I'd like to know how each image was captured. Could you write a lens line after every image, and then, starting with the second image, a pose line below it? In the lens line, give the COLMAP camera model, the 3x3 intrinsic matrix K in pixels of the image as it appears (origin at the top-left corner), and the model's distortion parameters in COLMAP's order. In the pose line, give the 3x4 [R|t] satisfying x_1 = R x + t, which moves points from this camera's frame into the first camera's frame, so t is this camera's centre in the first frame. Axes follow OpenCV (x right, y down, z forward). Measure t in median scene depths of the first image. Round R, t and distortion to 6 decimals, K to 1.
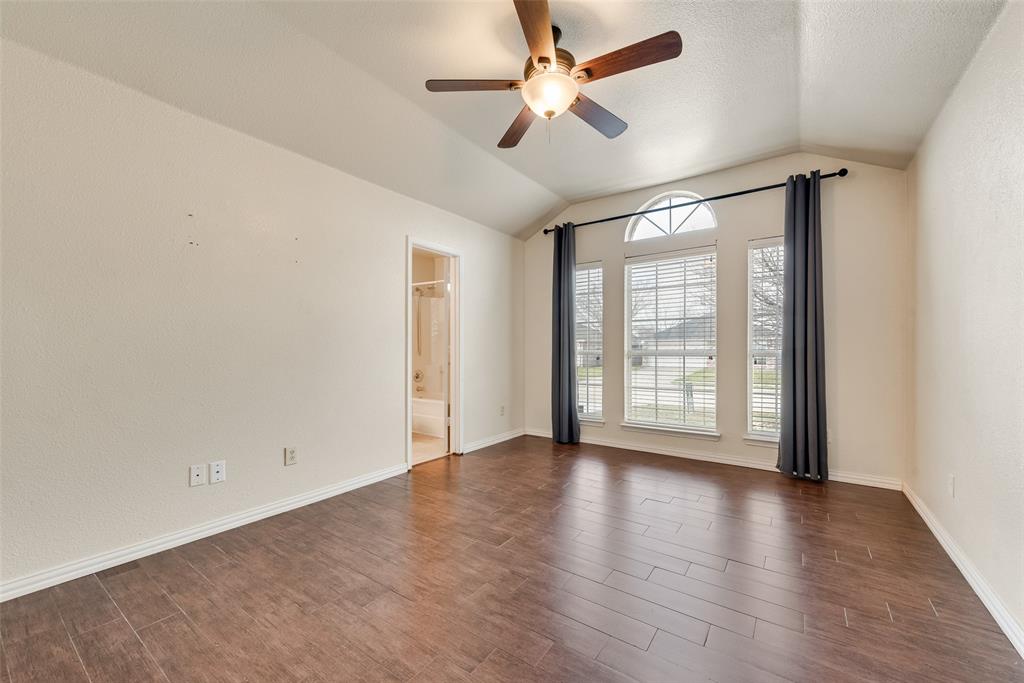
lens RADIAL K [[414.9, 0, 511.7], [0, 414.9, 347.3], [0, 0, 1]] dist [0.019998, -0.008659]
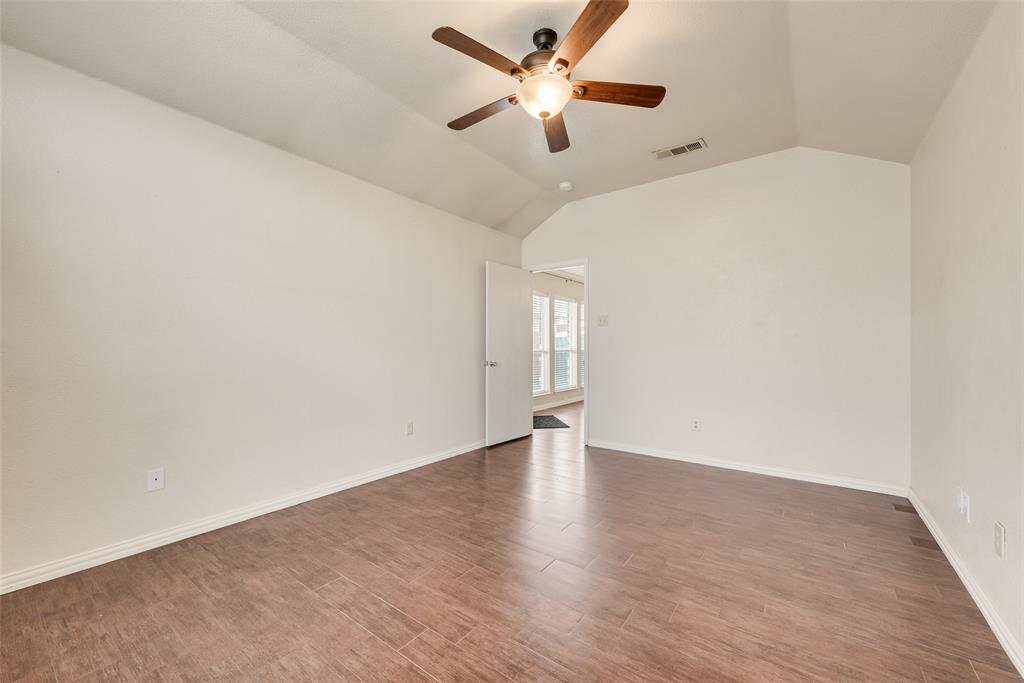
lens RADIAL K [[414.9, 0, 511.7], [0, 414.9, 347.3], [0, 0, 1]] dist [0.019998, -0.008659]
pose [[-0.999731, -0.001178, 0.023153, 0.144156], [-0.001224, 0.999997, -0.002002, 0.001356], [-0.023150, -0.002030, -0.999730, 1.989382]]
